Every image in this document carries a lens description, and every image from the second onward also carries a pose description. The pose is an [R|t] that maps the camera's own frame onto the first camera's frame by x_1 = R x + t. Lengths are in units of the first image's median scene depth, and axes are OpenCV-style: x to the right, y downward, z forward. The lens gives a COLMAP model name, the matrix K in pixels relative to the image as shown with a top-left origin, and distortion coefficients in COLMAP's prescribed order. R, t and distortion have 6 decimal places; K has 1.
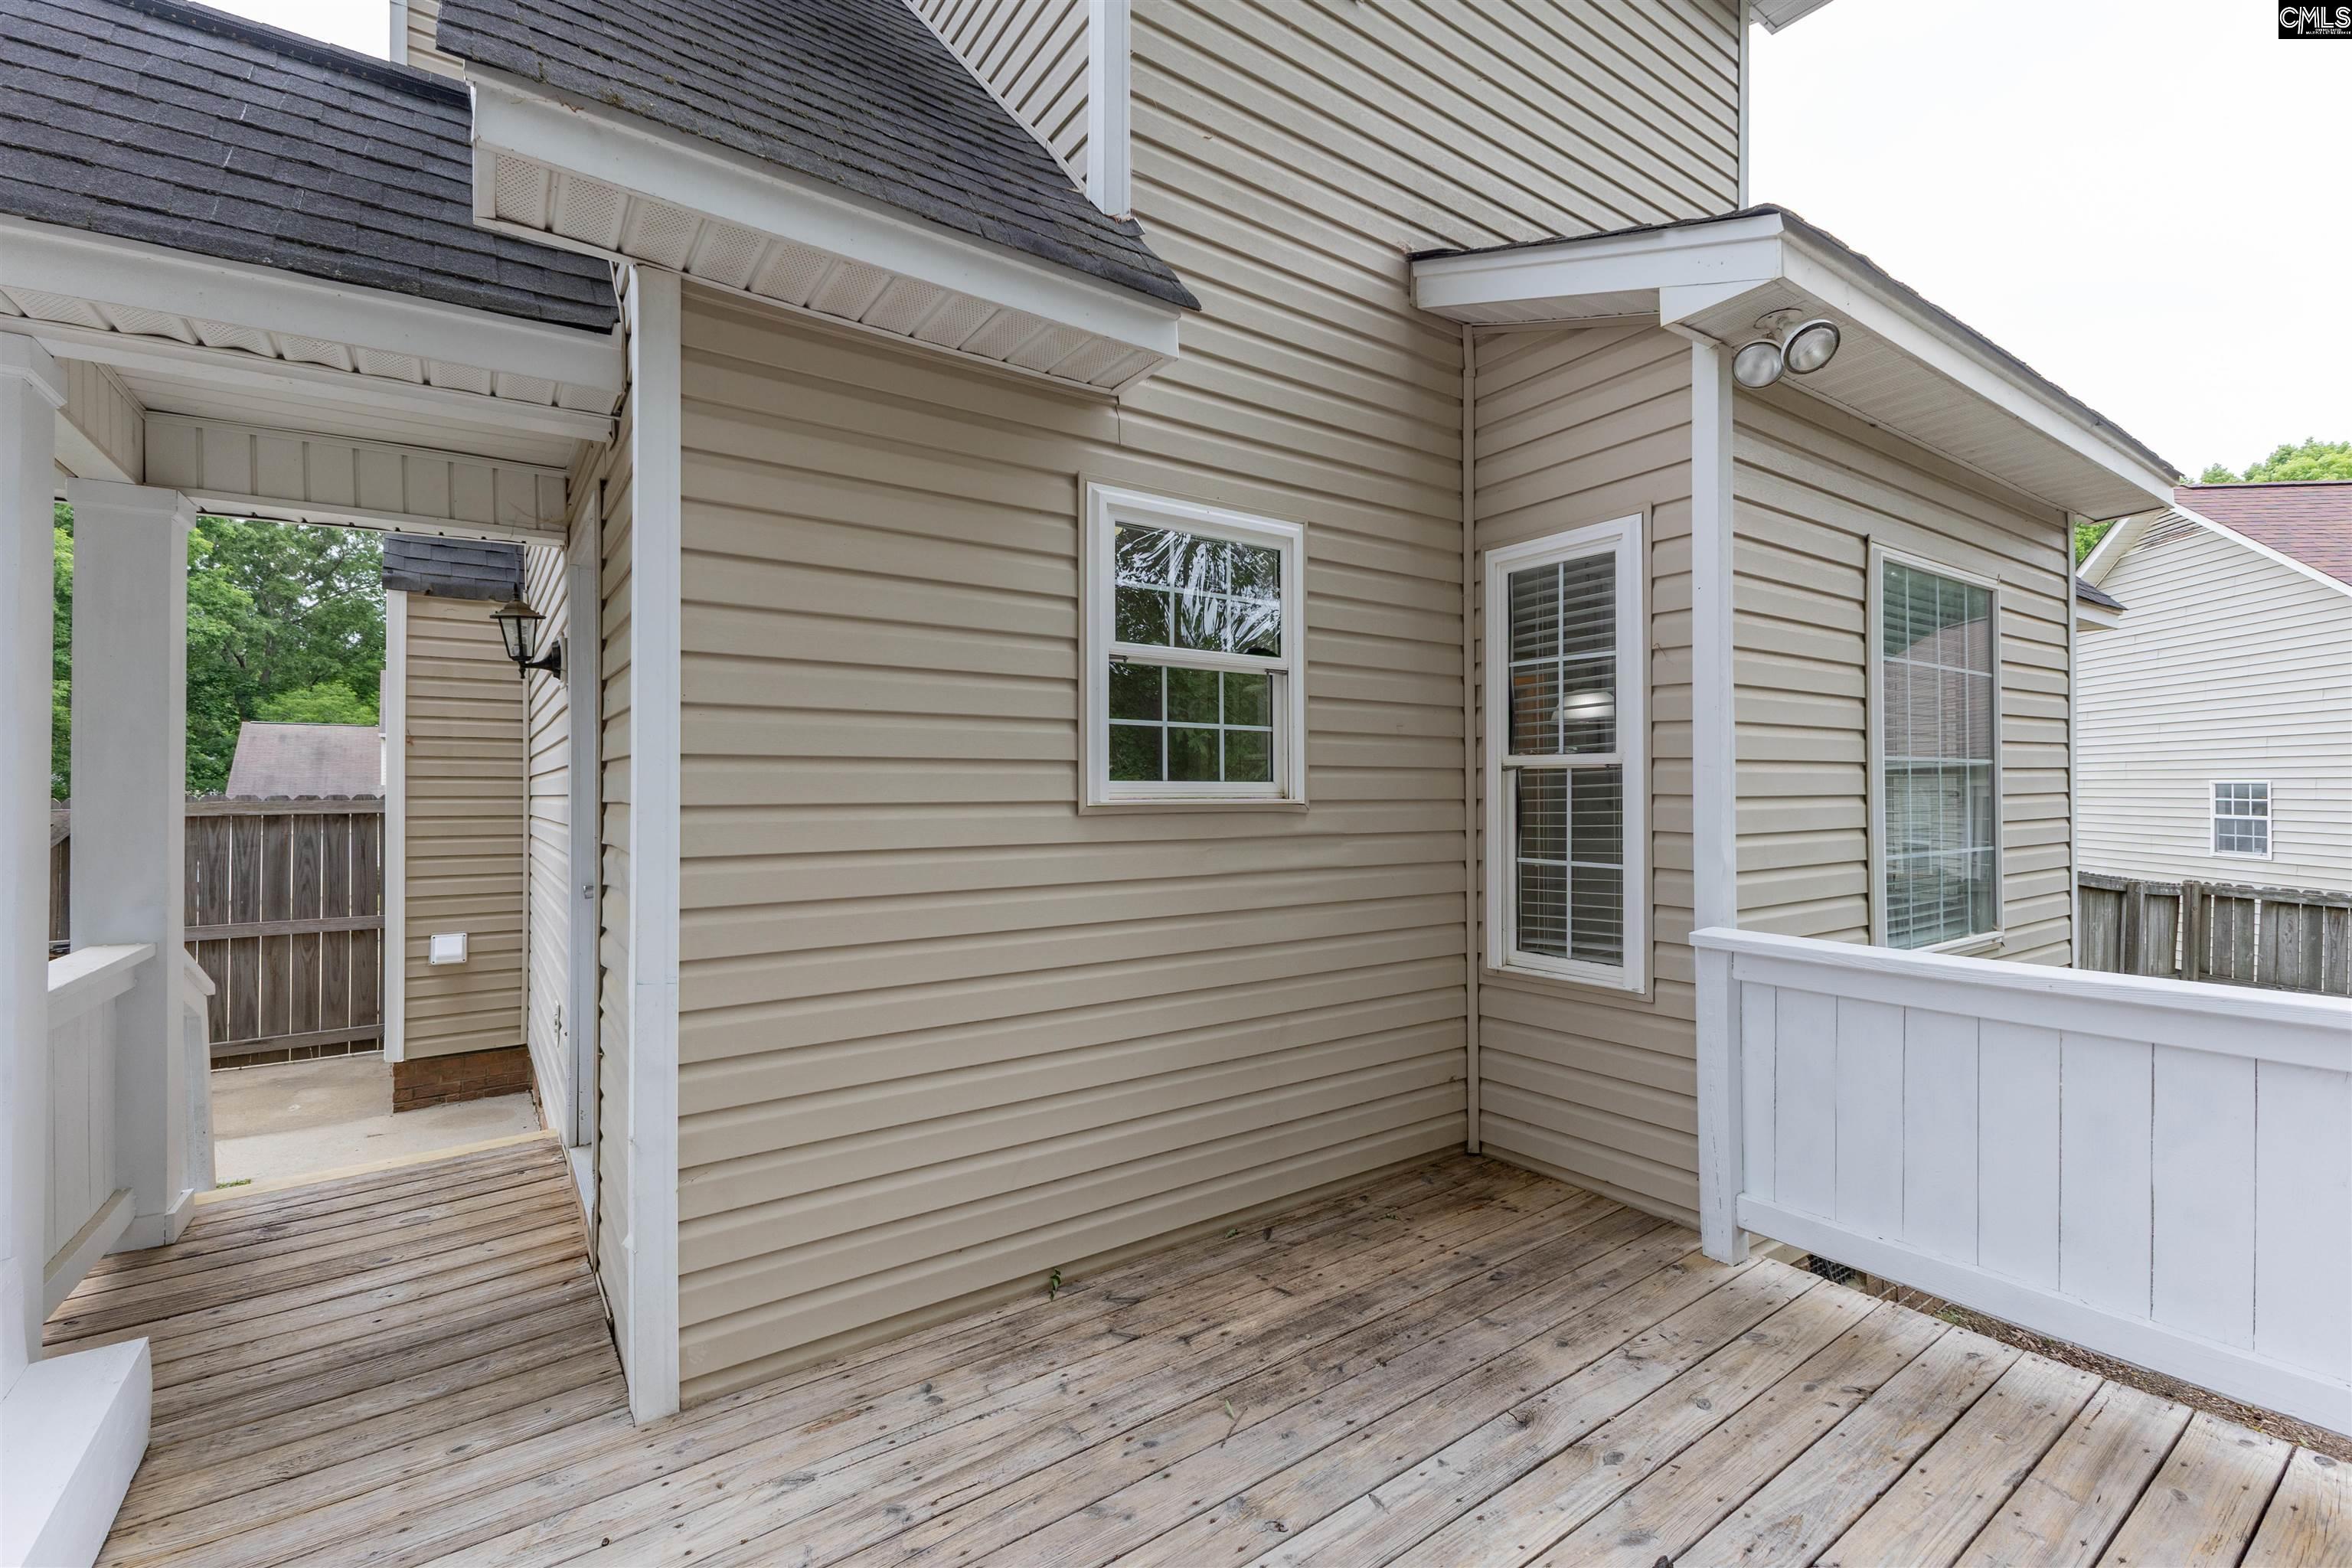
lens RADIAL K [[1022.4, 0, 1183.7], [0, 1022.4, 792.0], [0, 0, 1]] dist [0.013984, -0.004909]
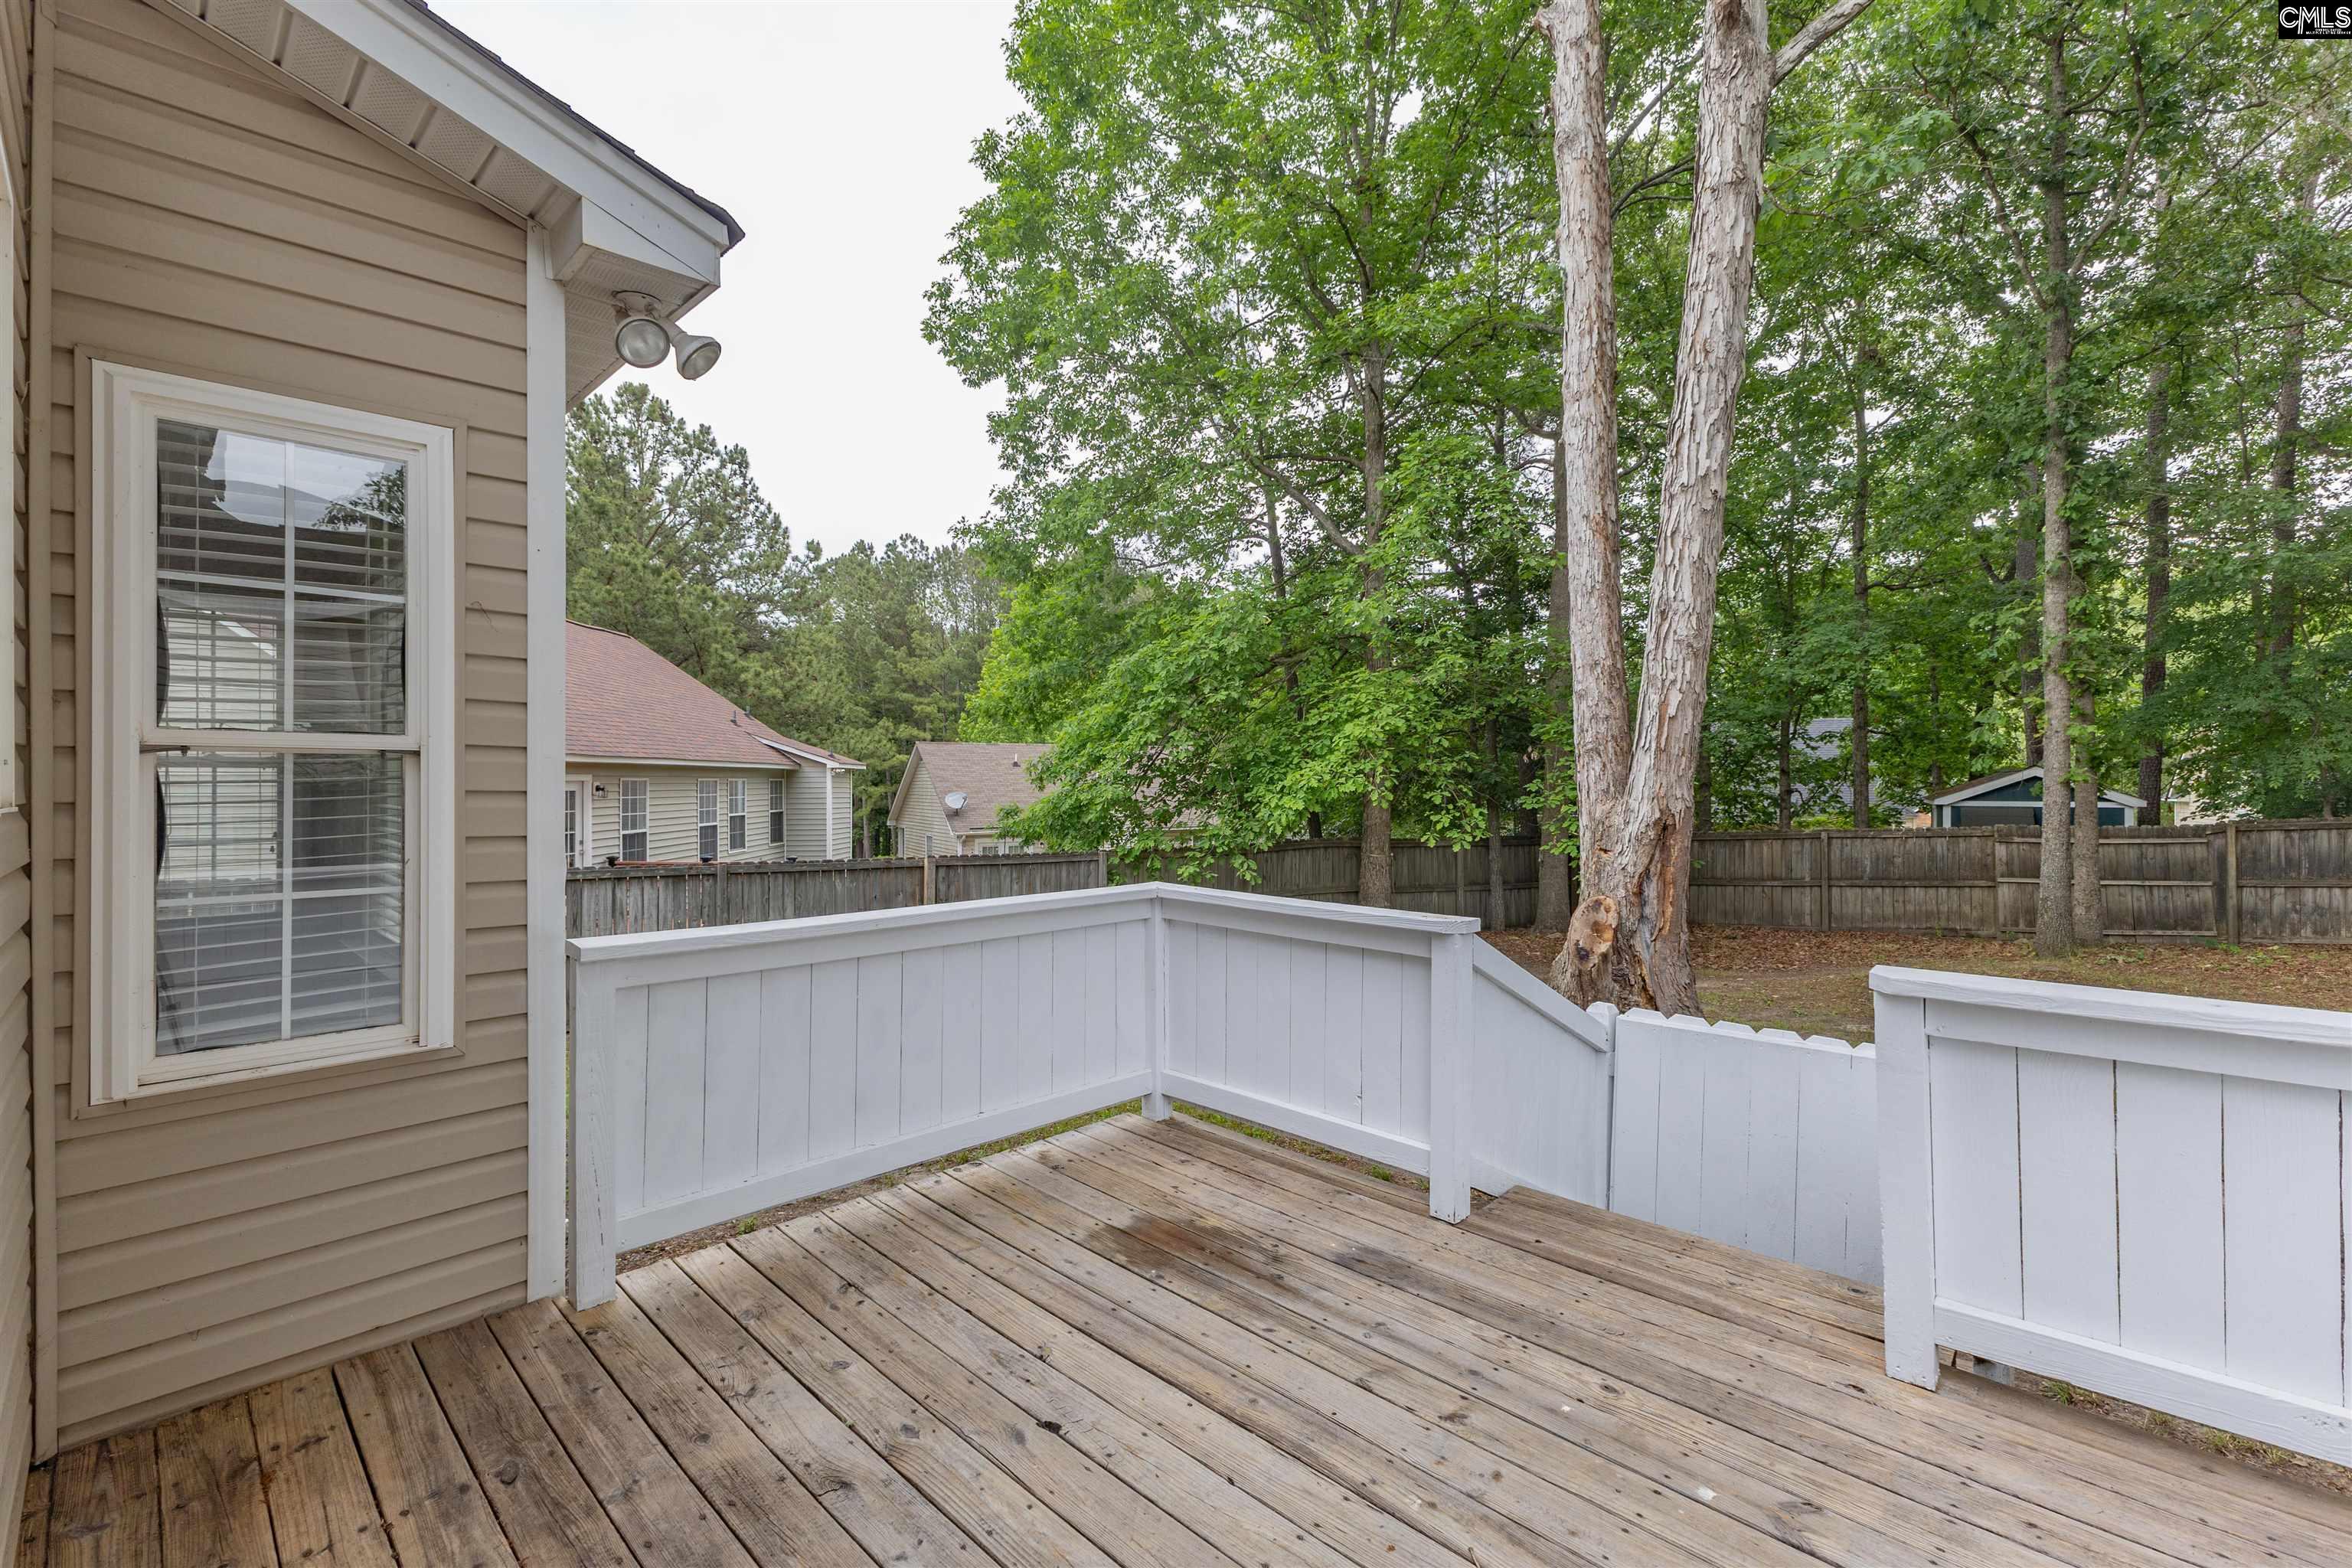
lens RADIAL K [[1022.4, 0, 1173.8], [0, 1022.4, 794.4], [0, 0, 1]] dist [0.013984, -0.004909]
pose [[-0.173413, -0.011121, 0.984786, -0.495202], [0.008786, 0.999879, 0.012838, 0.000343], [-0.984810, 0.010879, -0.173294, 0.714663]]
